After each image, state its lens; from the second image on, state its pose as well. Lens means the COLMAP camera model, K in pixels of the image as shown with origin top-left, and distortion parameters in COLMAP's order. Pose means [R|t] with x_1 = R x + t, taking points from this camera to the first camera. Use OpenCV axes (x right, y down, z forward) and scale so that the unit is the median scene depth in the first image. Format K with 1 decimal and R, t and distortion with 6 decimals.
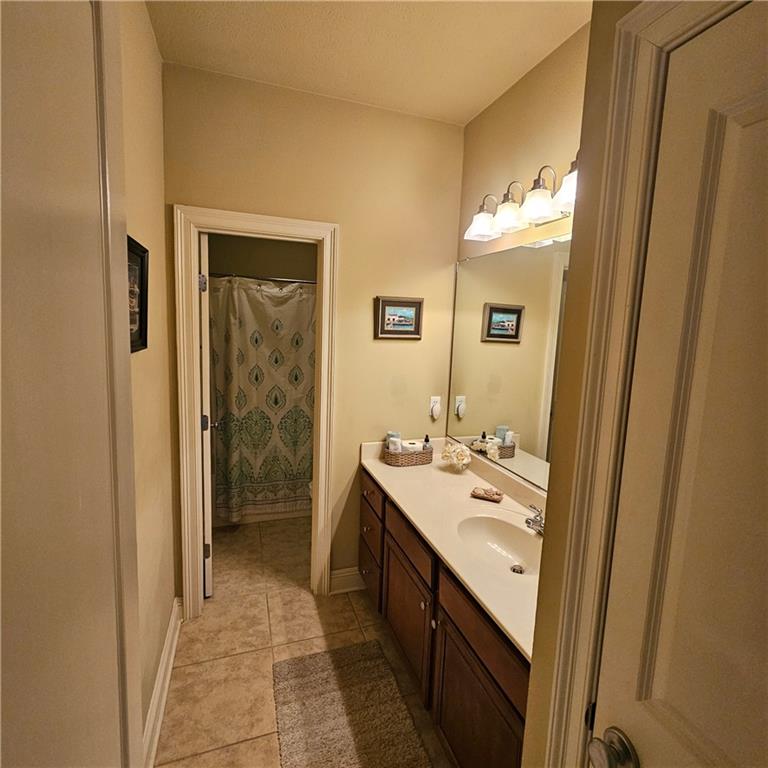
lens RADIAL K [[420.7, 0, 391.0], [0, 420.7, 379.0], [0, 0, 1]] dist [-0.000474, 0.000354]
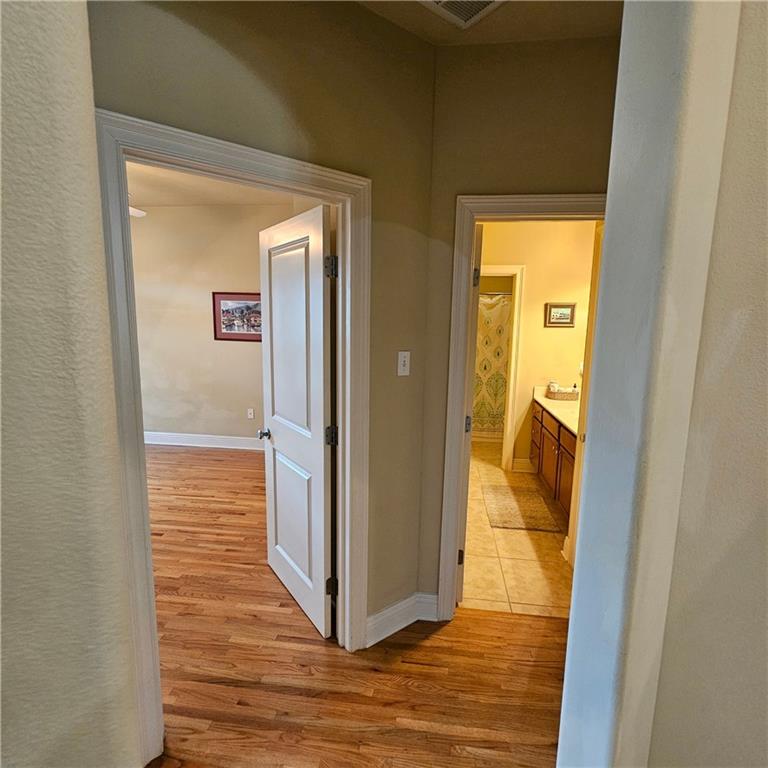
lens RADIAL K [[420.7, 0, 391.0], [0, 420.7, 379.0], [0, 0, 1]] dist [-0.000474, 0.000354]
pose [[0.892013, 0.040889, -0.450157, 0.185343], [-0.041124, 0.999111, 0.009263, 0.129637], [0.450135, 0.010249, 0.892902, -0.839879]]
